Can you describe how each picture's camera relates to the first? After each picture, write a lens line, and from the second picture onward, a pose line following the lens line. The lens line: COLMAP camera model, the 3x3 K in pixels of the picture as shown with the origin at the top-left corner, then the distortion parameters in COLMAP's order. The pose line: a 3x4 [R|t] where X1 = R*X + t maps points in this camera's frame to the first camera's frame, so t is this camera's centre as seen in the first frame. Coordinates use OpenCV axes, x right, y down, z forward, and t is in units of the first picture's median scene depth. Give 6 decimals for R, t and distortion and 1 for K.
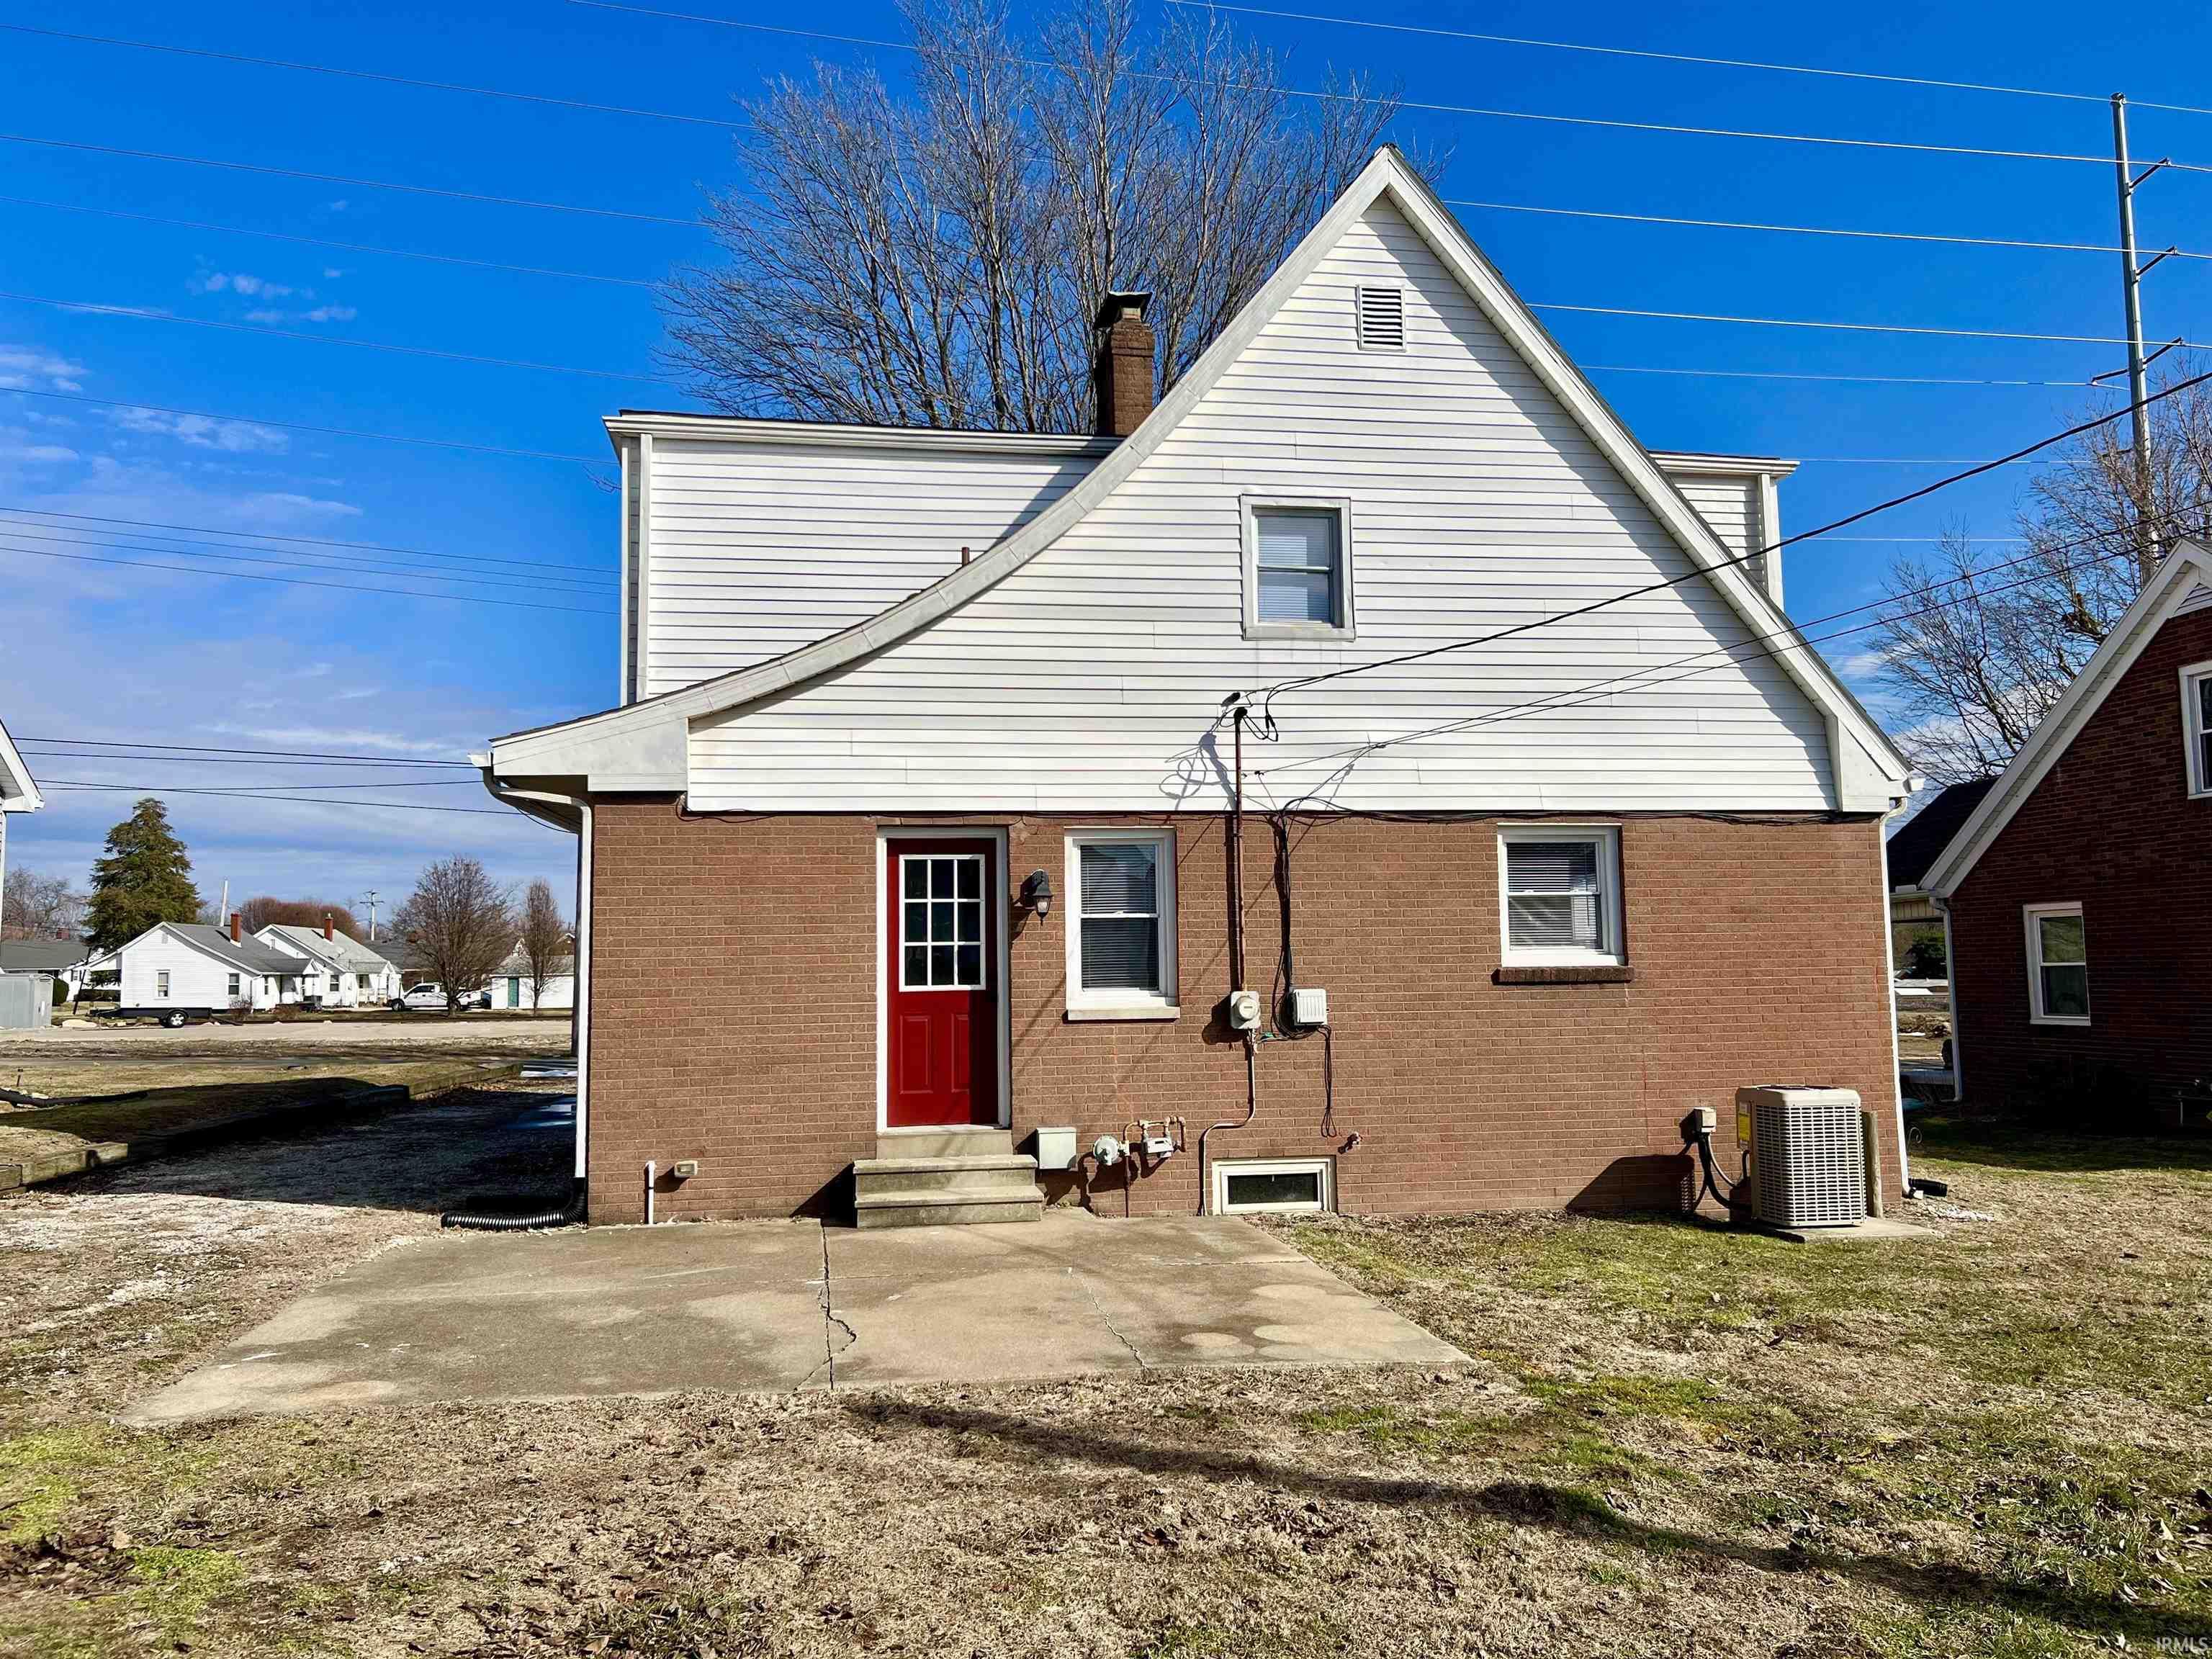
lens RADIAL K [[1659.1, 0, 1106.0], [0, 1659.1, 829.5], [0, 0, 1]] dist [0.090310, -0.111716]
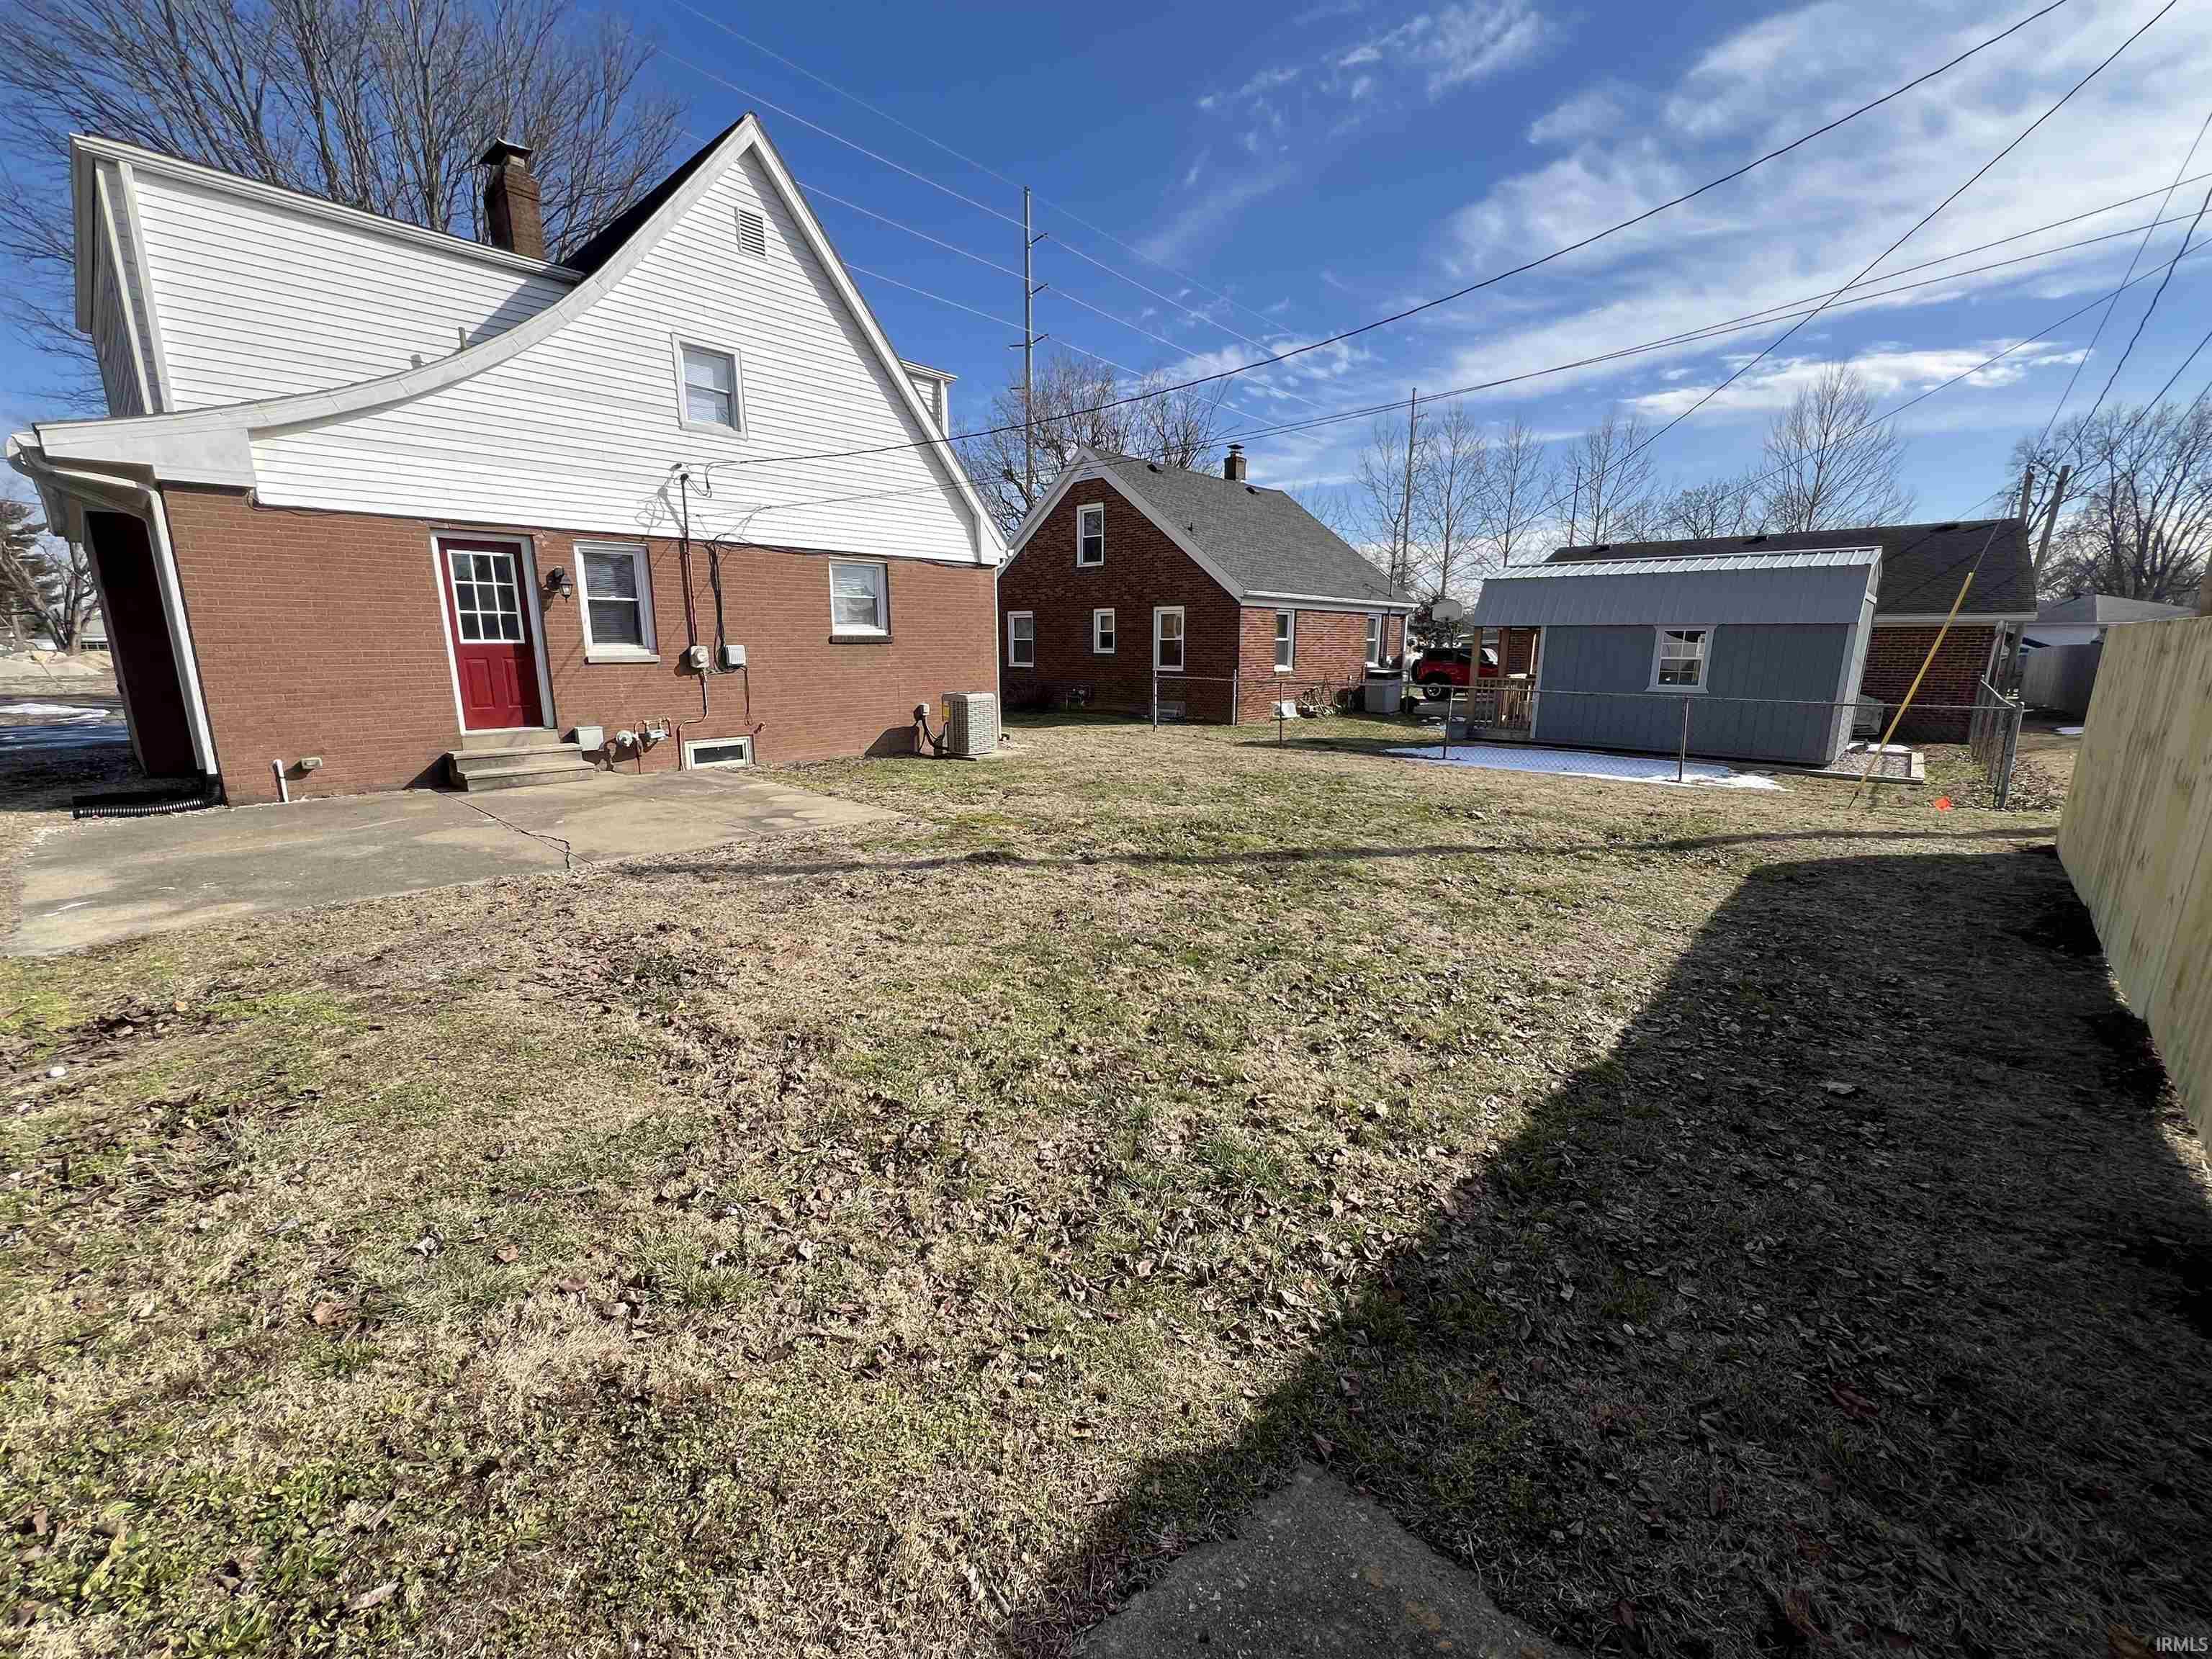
lens RADIAL K [[883.4, 0, 1103.1], [0, 883.4, 828.6], [0, 0, 1]] dist [-0.000008, 0.000204]
pose [[0.782906, -0.113867, 0.611631, -0.175875], [-0.067459, 0.961775, 0.265402, 0.005796], [-0.618472, -0.249045, 0.745298, -0.014714]]
